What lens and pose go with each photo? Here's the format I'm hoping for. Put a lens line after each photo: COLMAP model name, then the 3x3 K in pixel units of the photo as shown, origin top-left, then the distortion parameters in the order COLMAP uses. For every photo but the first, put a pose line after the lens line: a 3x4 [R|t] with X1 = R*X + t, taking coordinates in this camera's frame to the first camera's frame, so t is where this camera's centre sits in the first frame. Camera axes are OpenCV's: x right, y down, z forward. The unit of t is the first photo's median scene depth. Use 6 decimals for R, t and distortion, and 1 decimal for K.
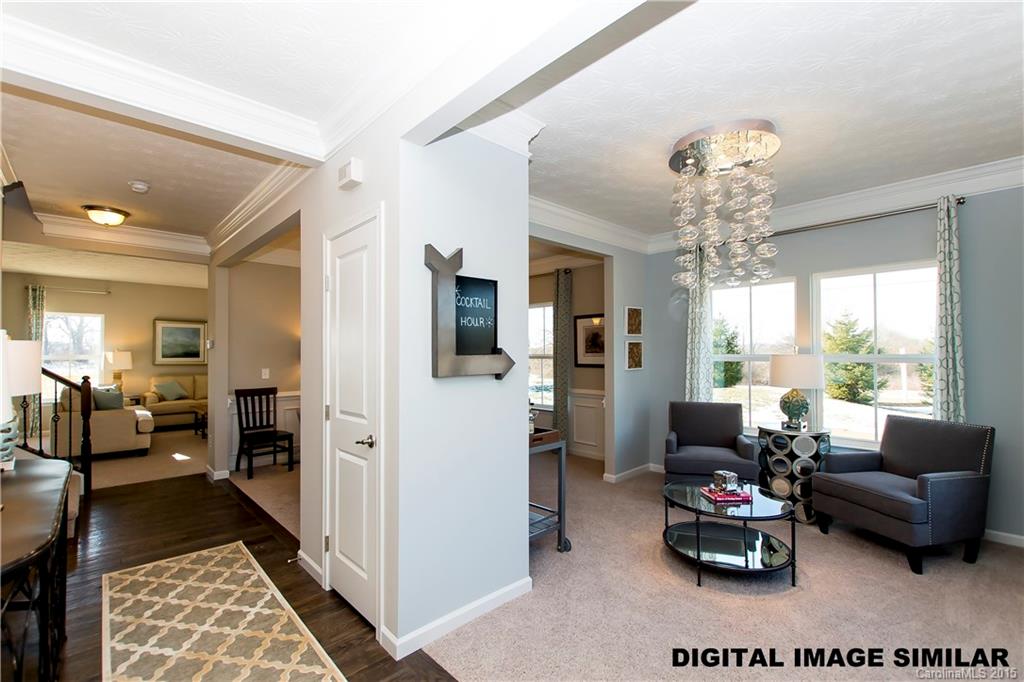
lens RADIAL K [[448.5, 0, 527.3], [0, 448.5, 358.8], [0, 0, 1]] dist [-0.001624, -0.000606]
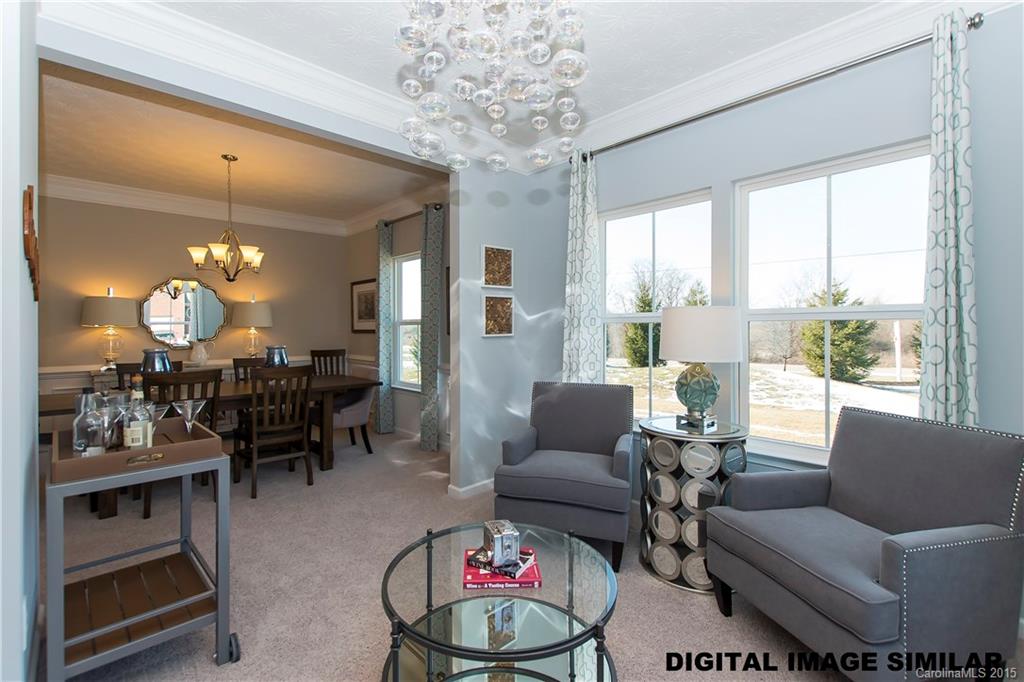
lens RADIAL K [[456.6, 0, 512.0], [0, 456.6, 341.0], [0, 0, 1]] dist [-0.001447, -0.000432]
pose [[0.999972, 0.002826, -0.006983, 0.343601], [-0.002732, 0.999905, 0.013490, 0.028837], [0.007020, -0.013470, 0.999885, 0.366463]]
